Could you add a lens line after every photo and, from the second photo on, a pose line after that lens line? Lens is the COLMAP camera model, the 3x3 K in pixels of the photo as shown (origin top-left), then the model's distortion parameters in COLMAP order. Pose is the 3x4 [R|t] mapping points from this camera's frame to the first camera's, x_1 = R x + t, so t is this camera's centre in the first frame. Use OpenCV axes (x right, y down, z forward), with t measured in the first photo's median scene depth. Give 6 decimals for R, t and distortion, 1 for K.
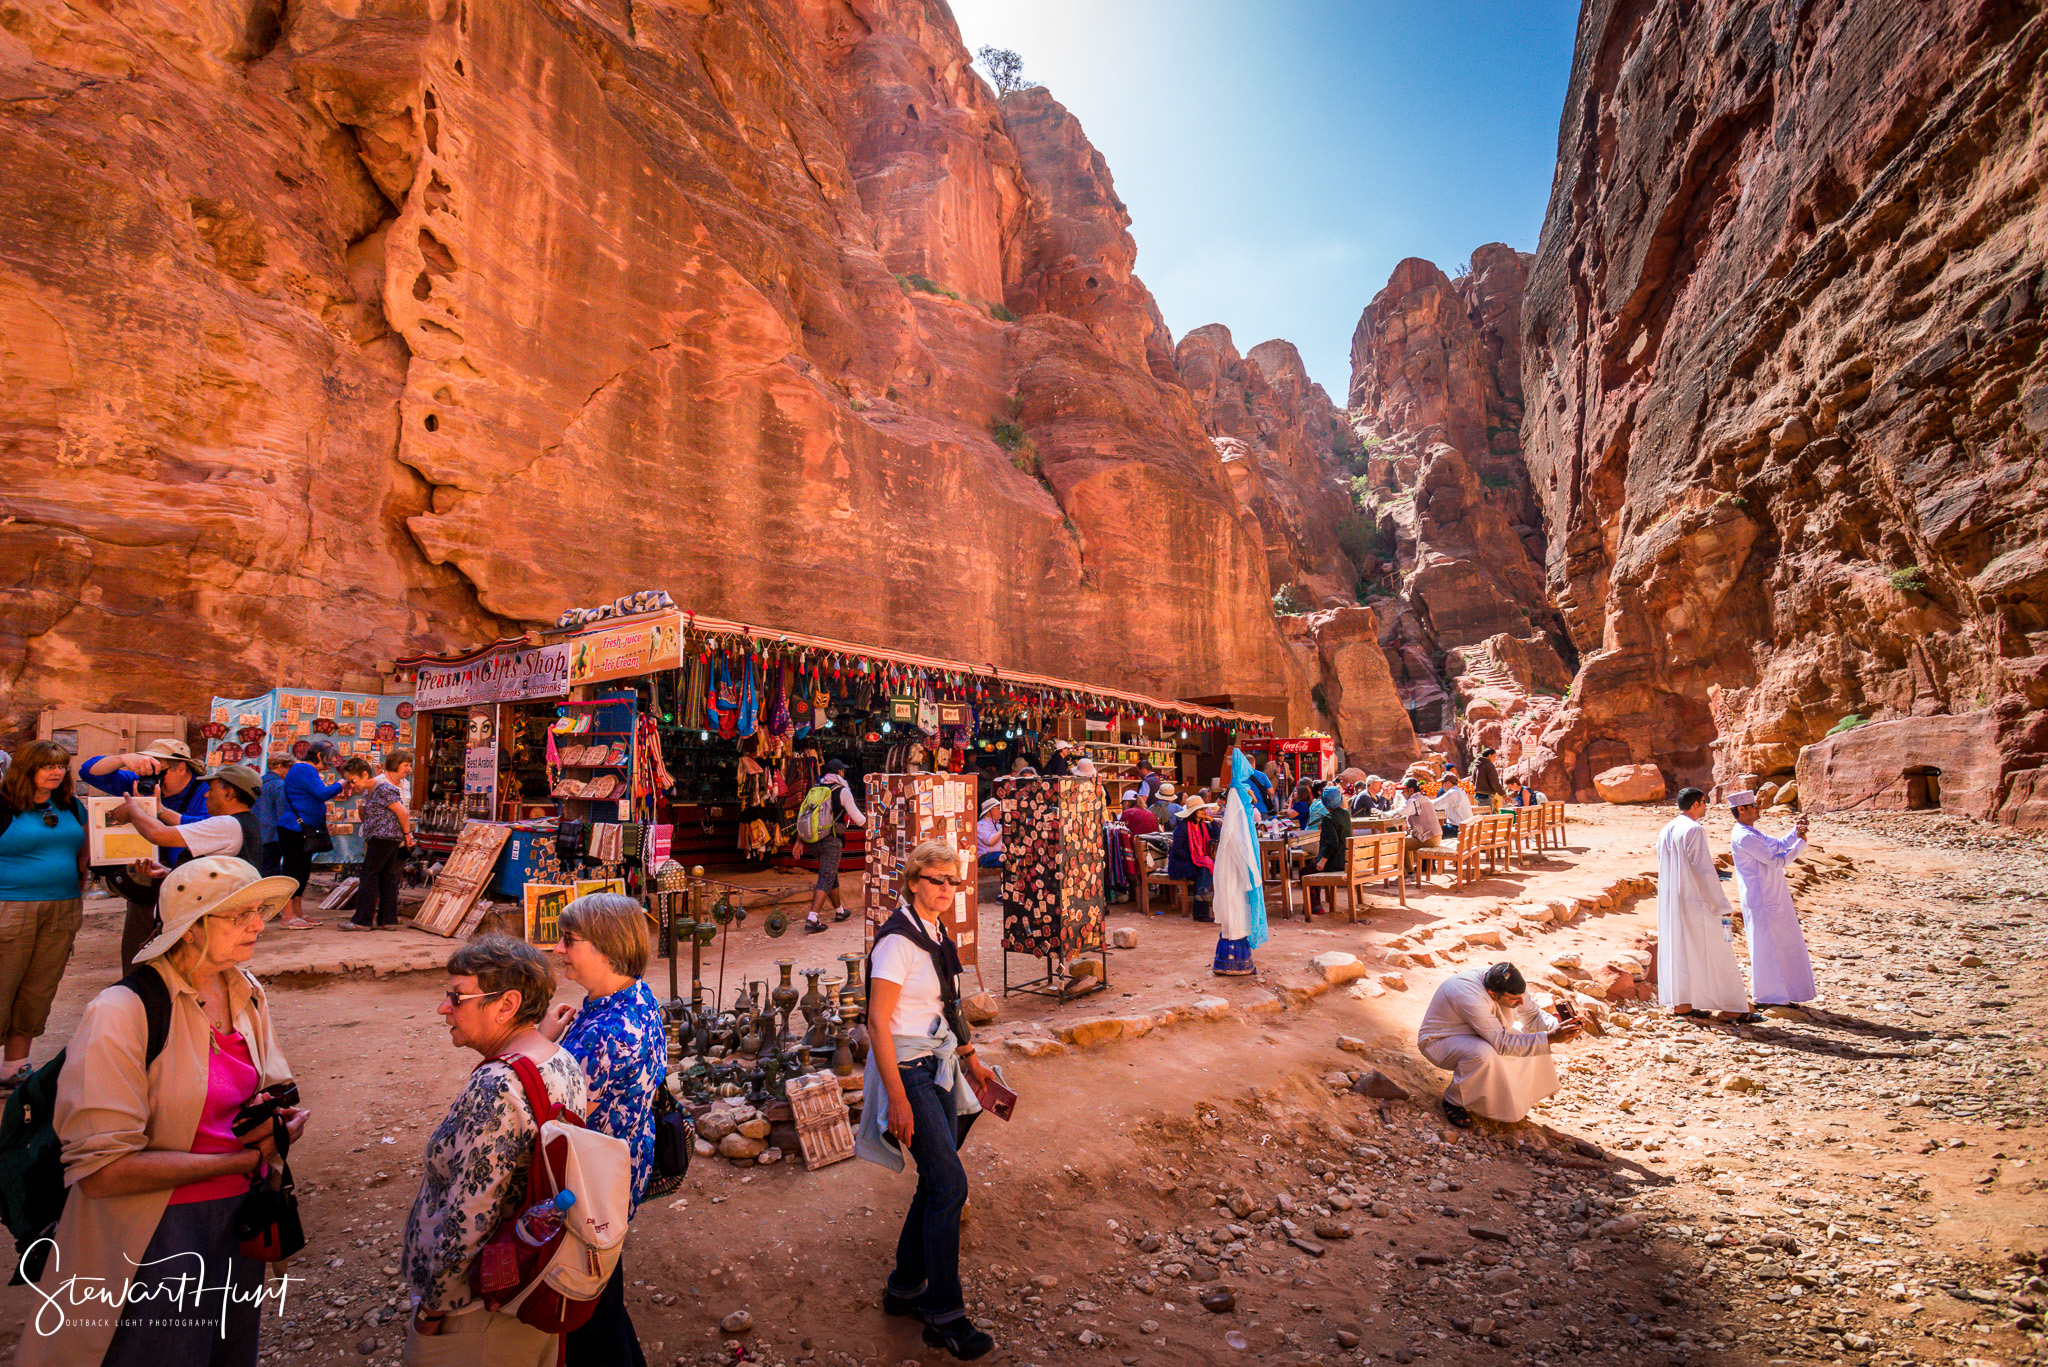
lens RADIAL K [[969.3, 0, 1024.0], [0, 969.3, 683.5], [0, 0, 1]] dist [-0.067142, 0.025404]
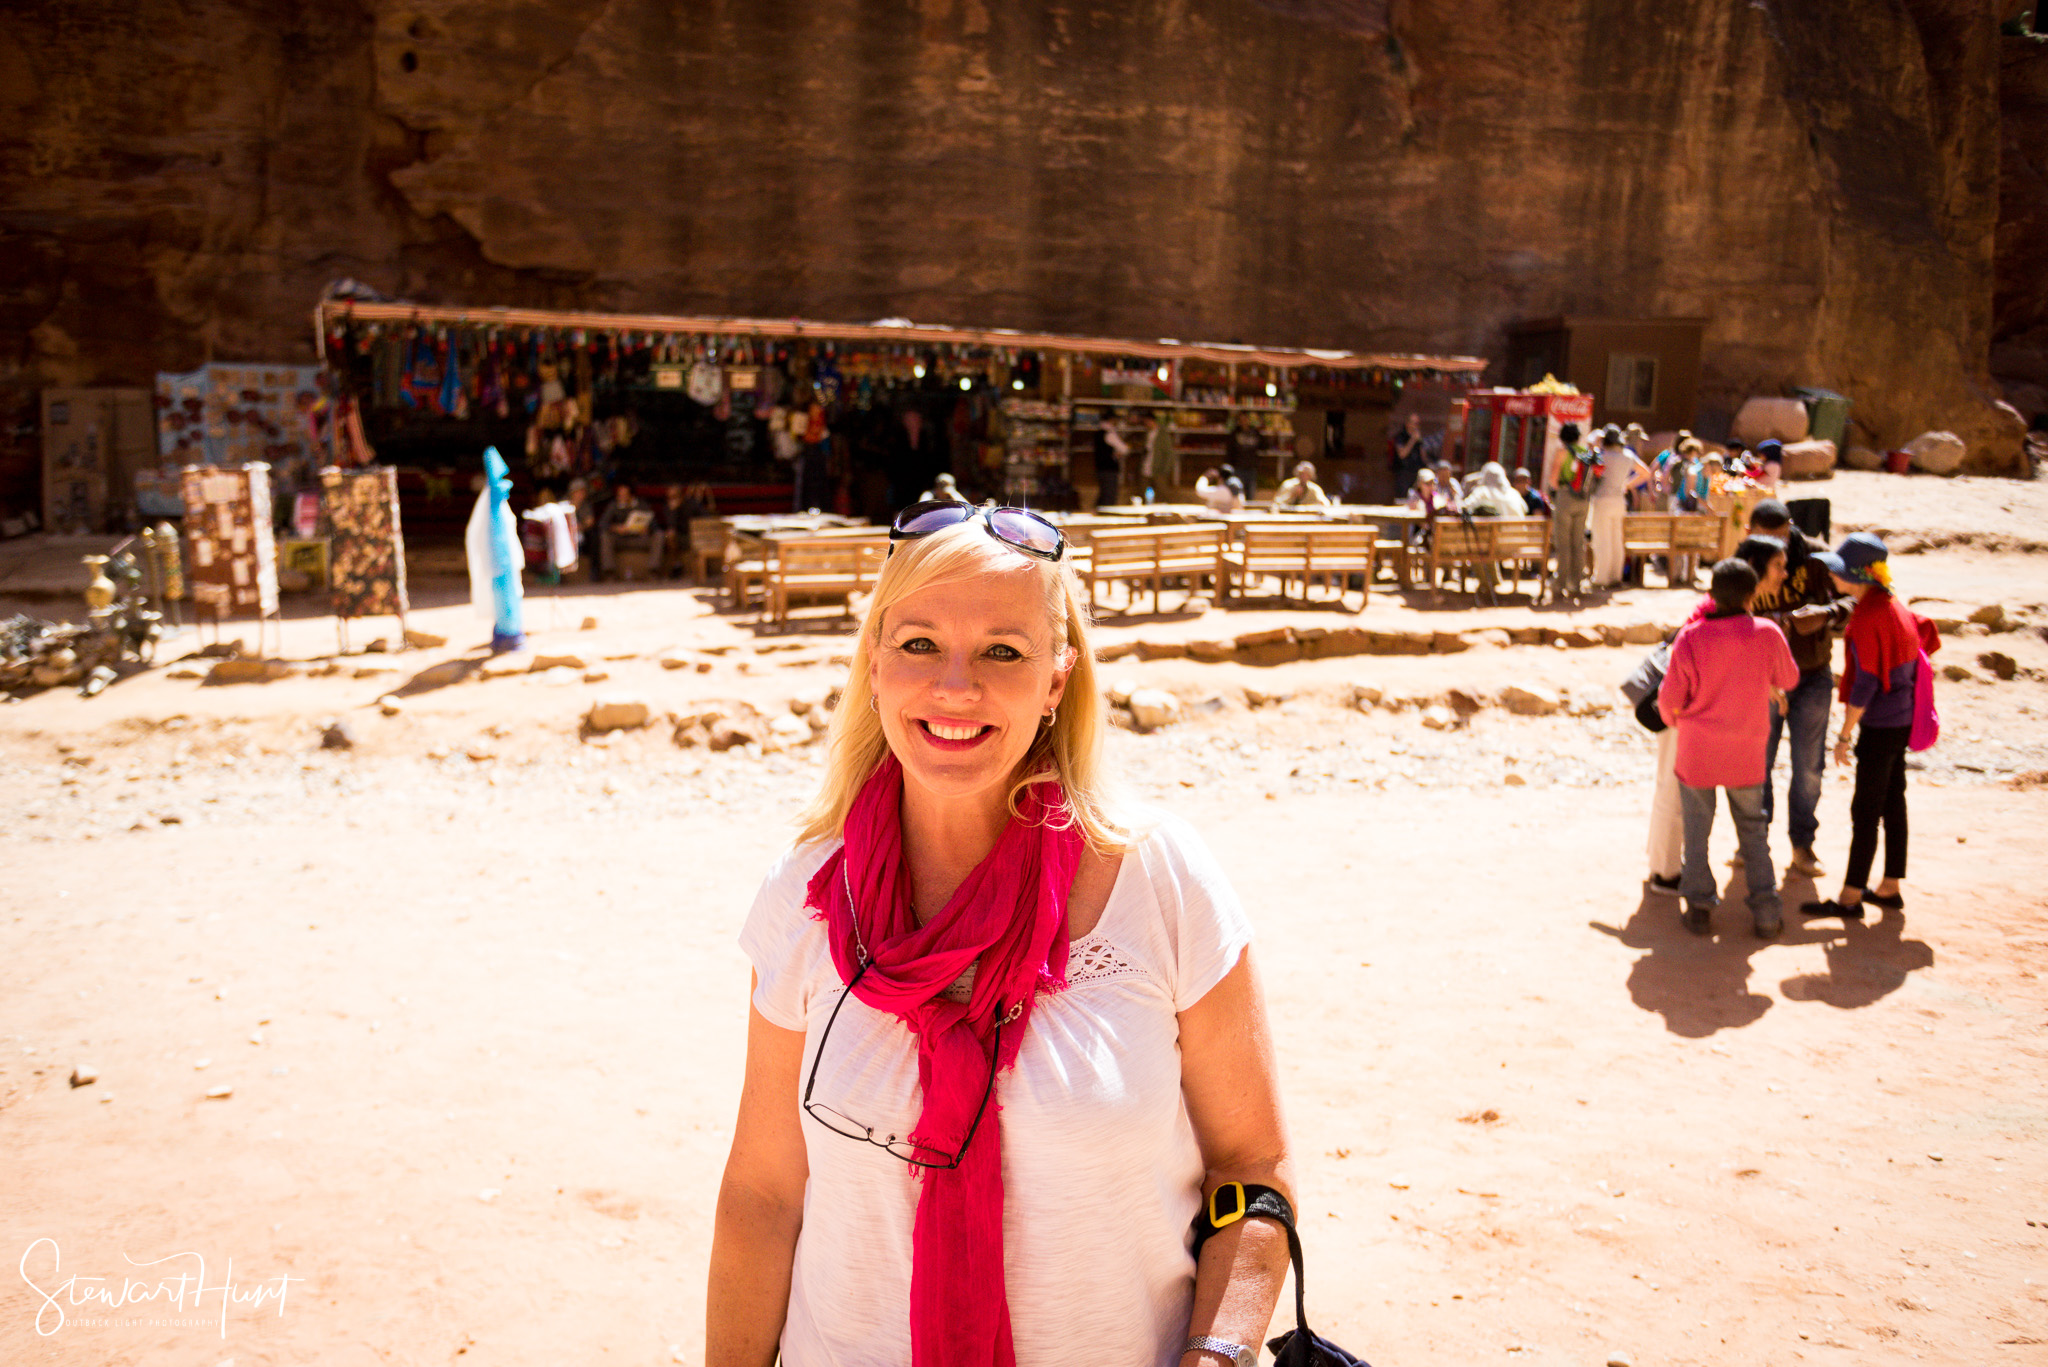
lens RADIAL K [[1453.7, 0, 1024.6], [0, 1453.7, 653.7], [0, 0, 1]] dist [-0.059903, 0.079604]
pose [[0.868359, 0.097785, -0.486201, 0.871315], [0.032658, 0.966966, 0.252804, -0.057309], [0.494860, -0.235403, 0.836480, -0.062304]]
